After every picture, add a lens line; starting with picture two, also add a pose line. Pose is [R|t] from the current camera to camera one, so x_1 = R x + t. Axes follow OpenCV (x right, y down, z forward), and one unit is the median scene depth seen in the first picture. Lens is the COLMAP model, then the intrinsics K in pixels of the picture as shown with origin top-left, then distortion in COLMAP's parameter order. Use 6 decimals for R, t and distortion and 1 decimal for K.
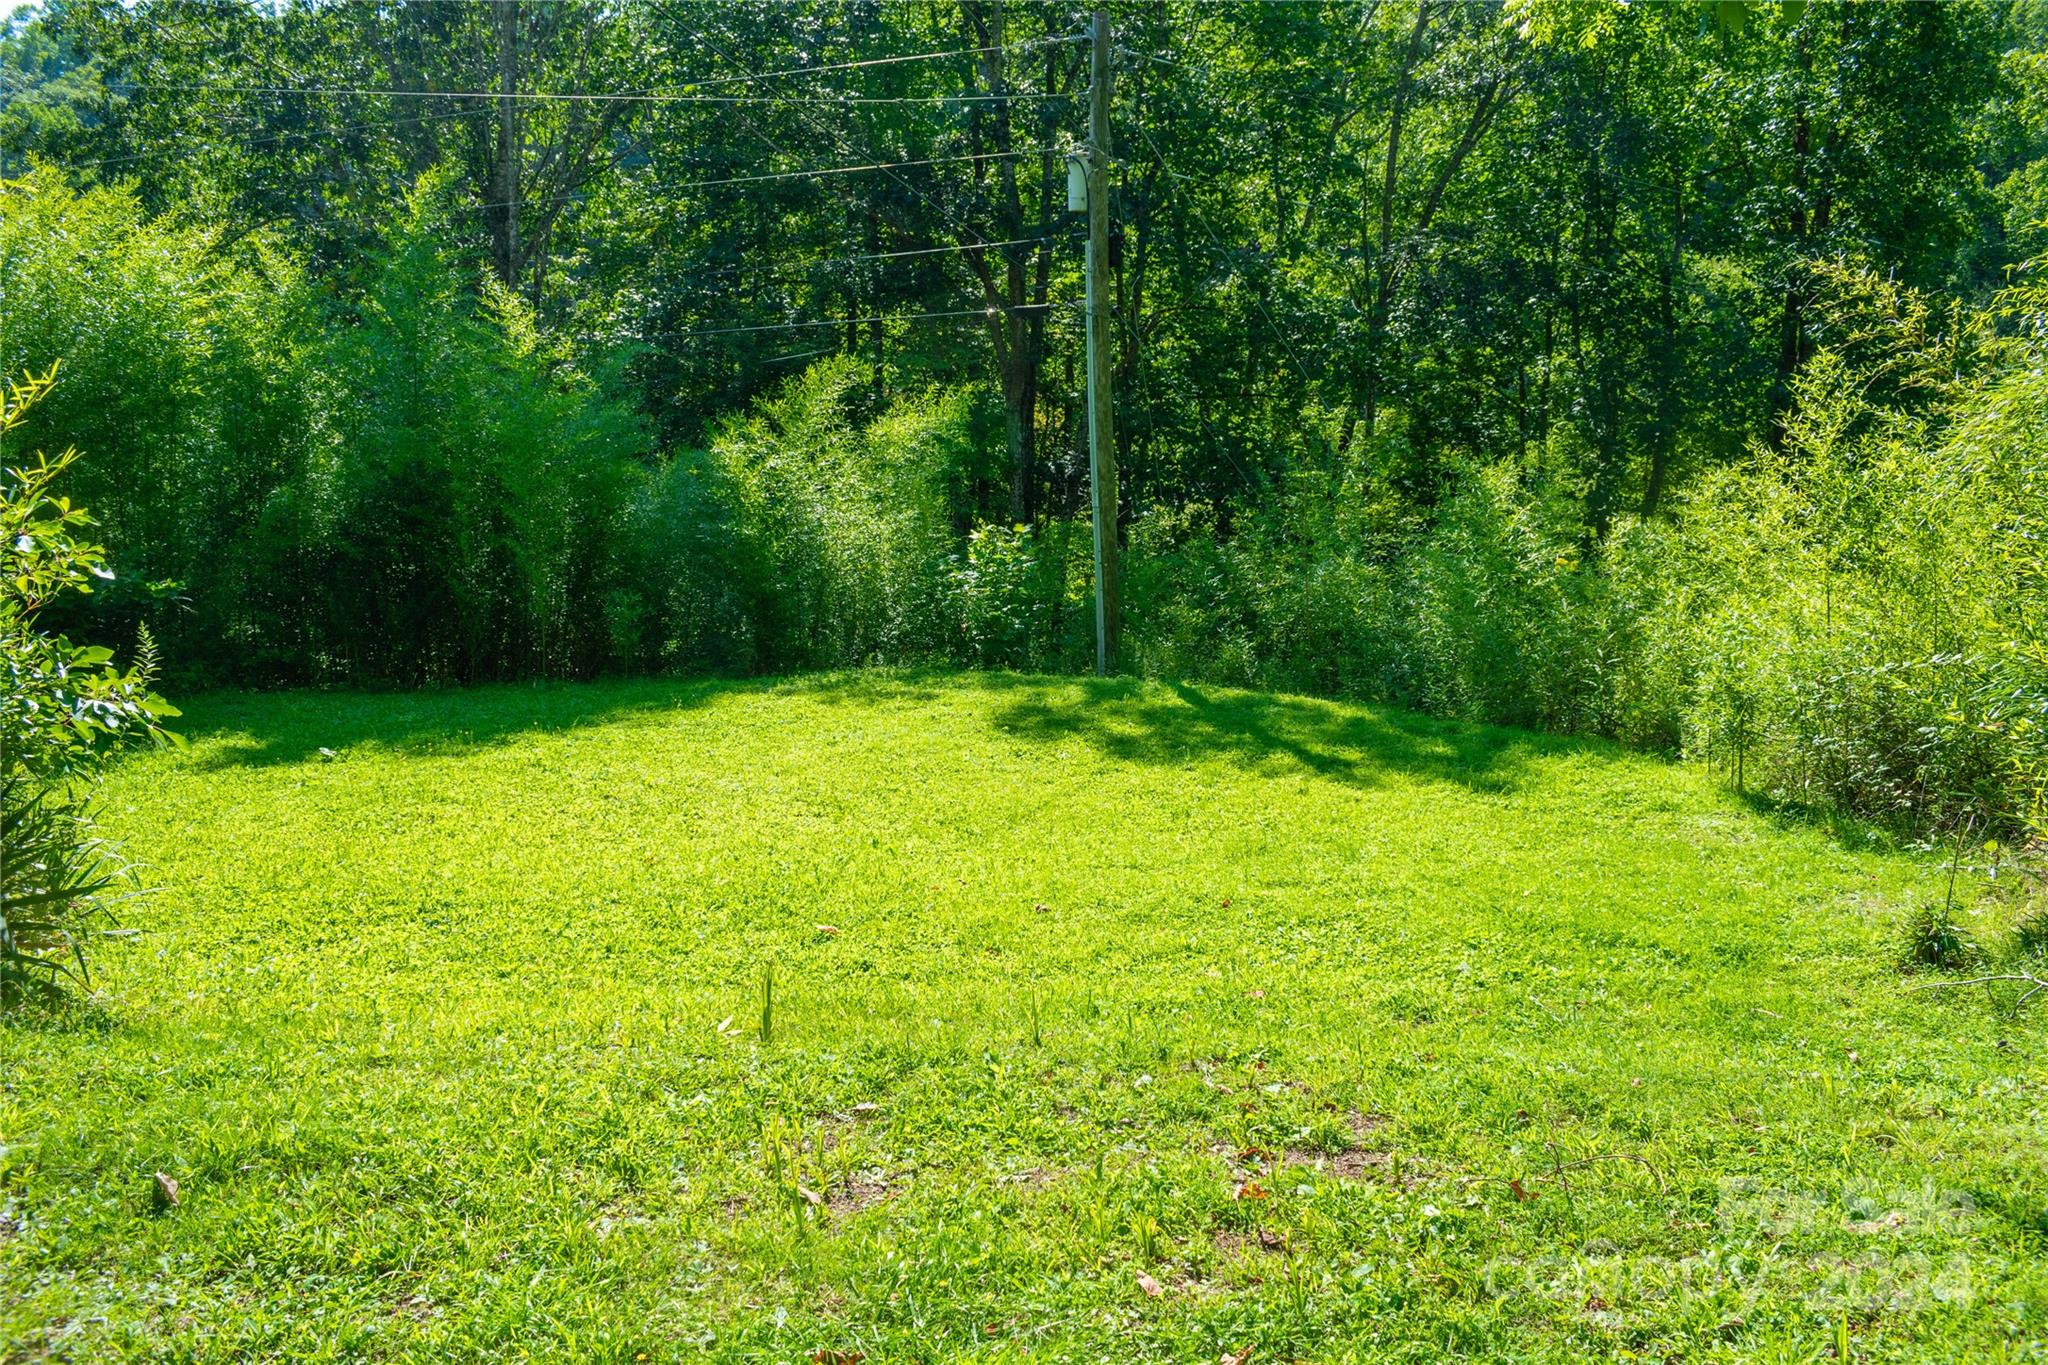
lens RADIAL K [[1774.7, 0, 1027.3], [0, 1774.7, 725.6], [0, 0, 1]] dist [-0.099332, 0.005671]
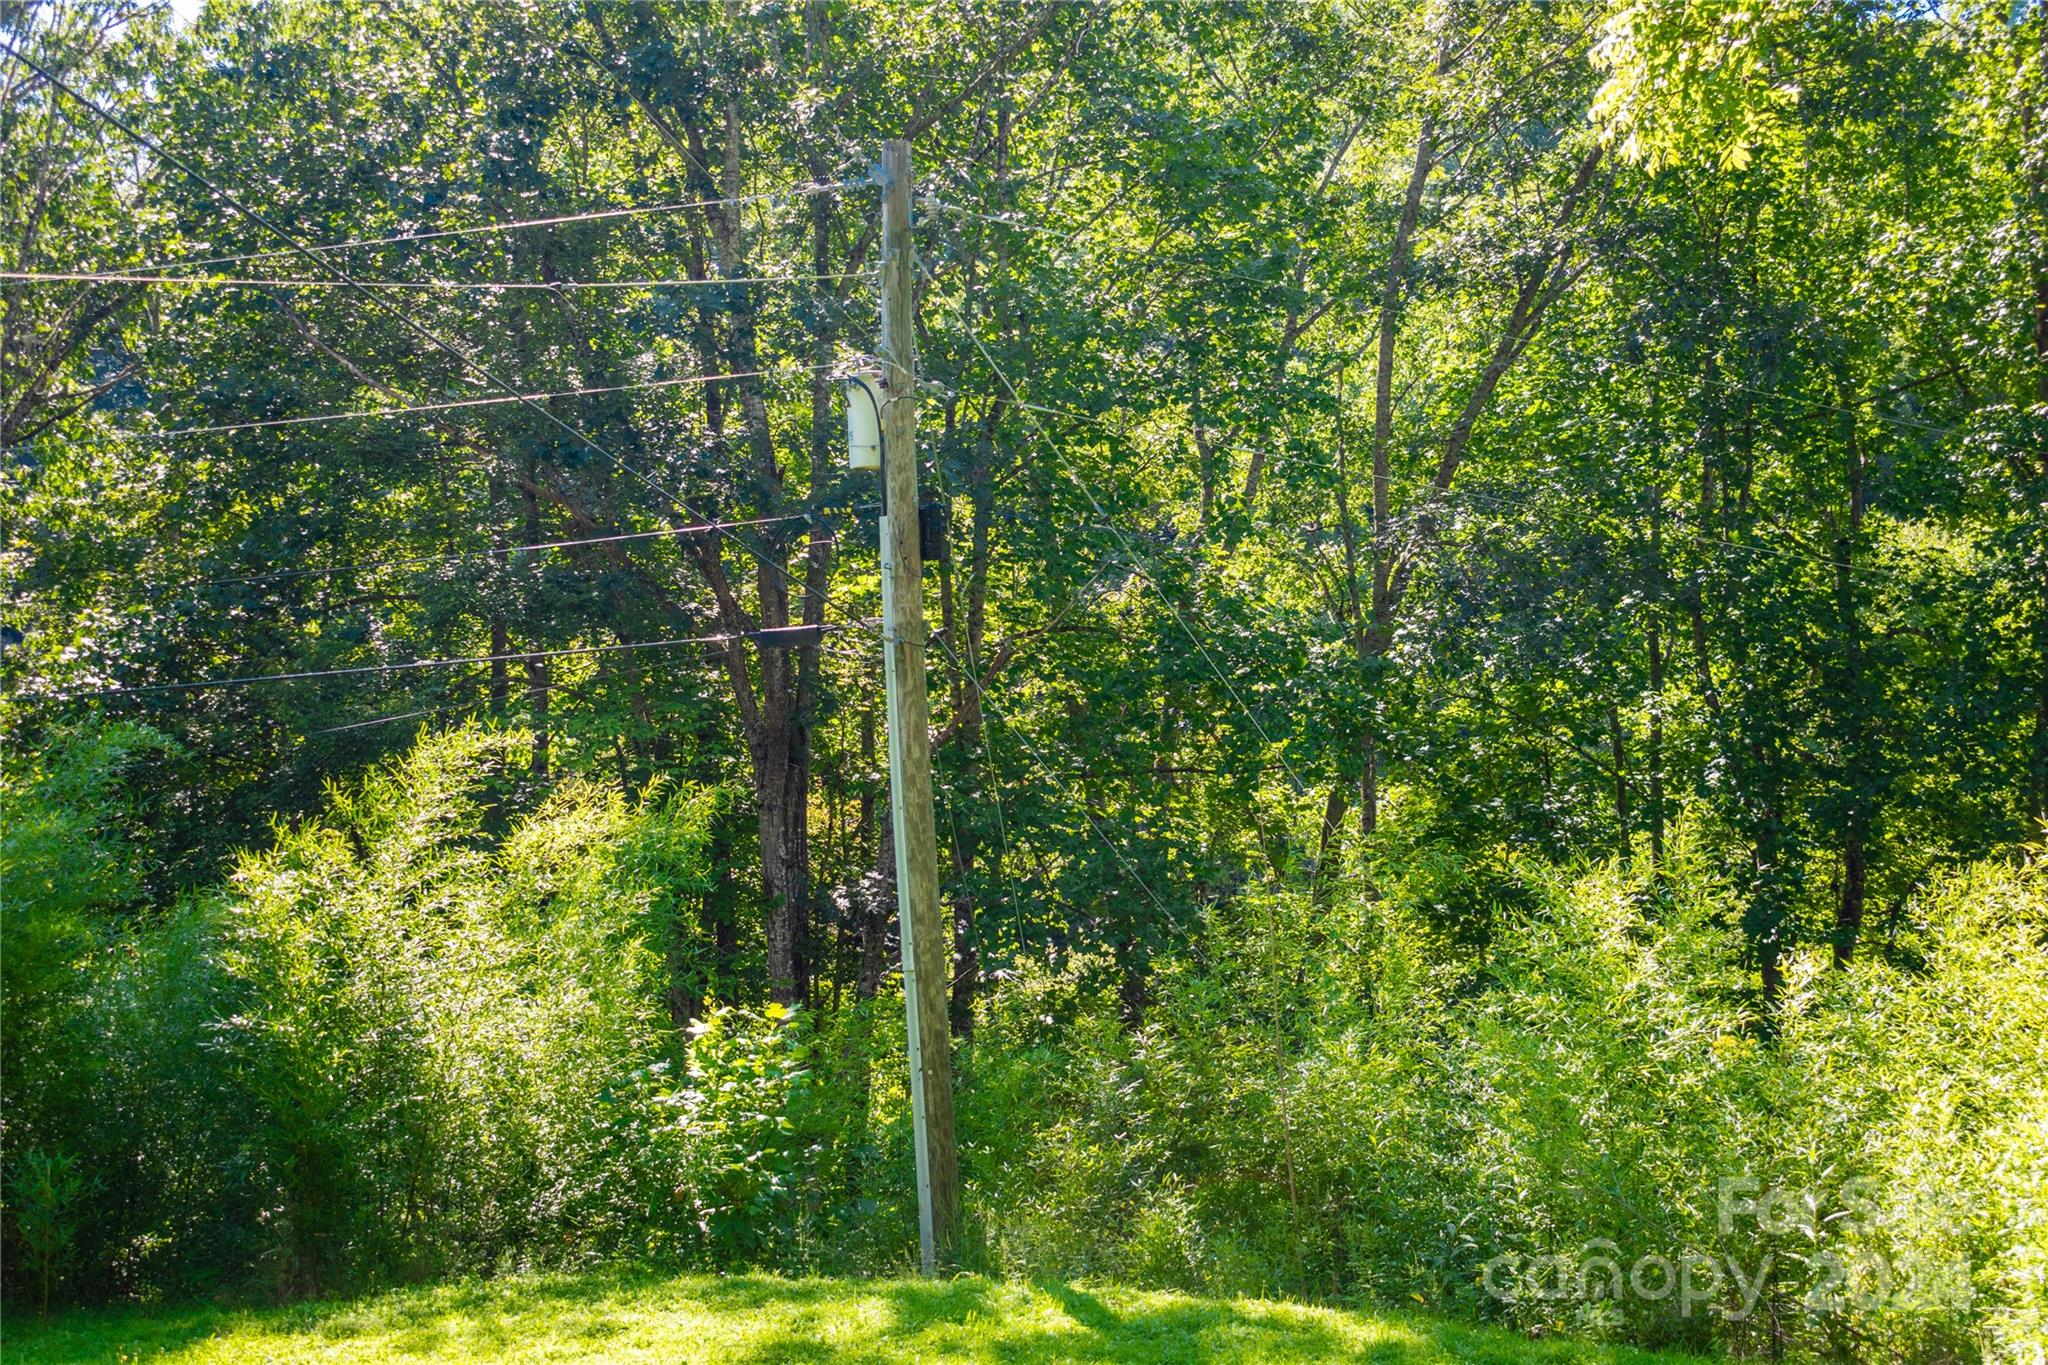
lens RADIAL K [[2708.9, 0, 1024.0], [0, 2708.9, 682.5], [0, 0, 1]] dist [0.012543, 0.015614]
pose [[0.997332, -0.019802, 0.070264, 0.013213], [0.034479, 0.976161, -0.214292, -0.021289], [-0.064345, 0.216143, 0.974239, 0.103121]]
